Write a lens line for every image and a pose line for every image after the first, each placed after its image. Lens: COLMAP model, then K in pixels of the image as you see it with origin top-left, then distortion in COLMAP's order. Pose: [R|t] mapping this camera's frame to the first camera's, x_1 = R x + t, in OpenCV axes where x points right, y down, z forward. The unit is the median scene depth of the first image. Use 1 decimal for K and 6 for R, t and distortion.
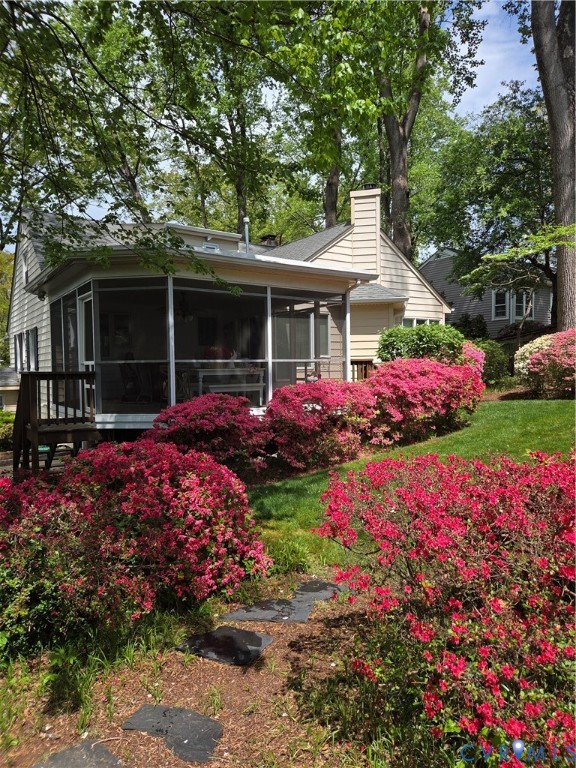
lens RADIAL K [[519.9, 0, 289.6], [0, 519.9, 382.3], [0, 0, 1]] dist [0.006139, -0.002331]
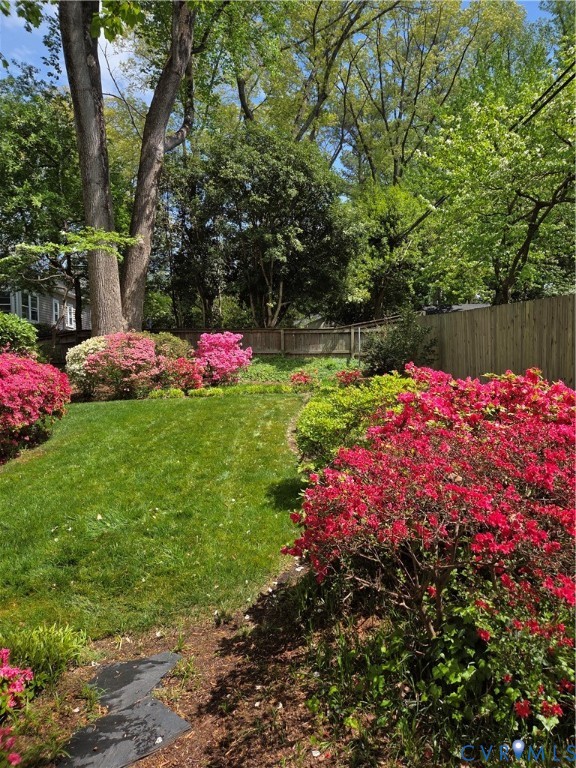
lens RADIAL K [[519.9, 0, 286.2], [0, 519.9, 384.2], [0, 0, 1]] dist [0.006139, -0.002331]
pose [[0.569014, -0.019131, 0.822105, -0.126339], [0.034799, 0.999394, -0.000830, 0.013915], [-0.821591, 0.029081, 0.569335, 0.160050]]
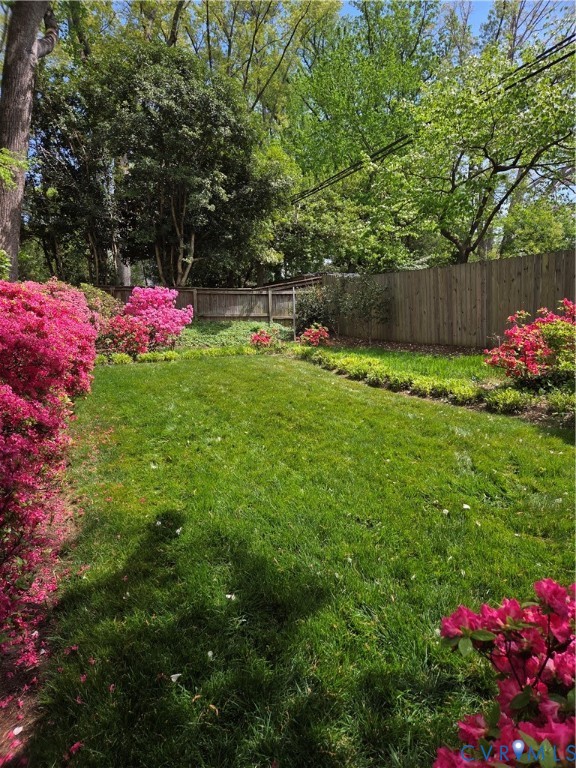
lens RADIAL K [[519.9, 0, 288.4], [0, 519.9, 383.7], [0, 0, 1]] dist [0.006139, -0.002331]
pose [[0.181878, -0.068557, 0.980928, -0.177476], [0.063475, 0.996305, 0.057863, 0.031979], [-0.981270, 0.051741, 0.185558, 0.504363]]
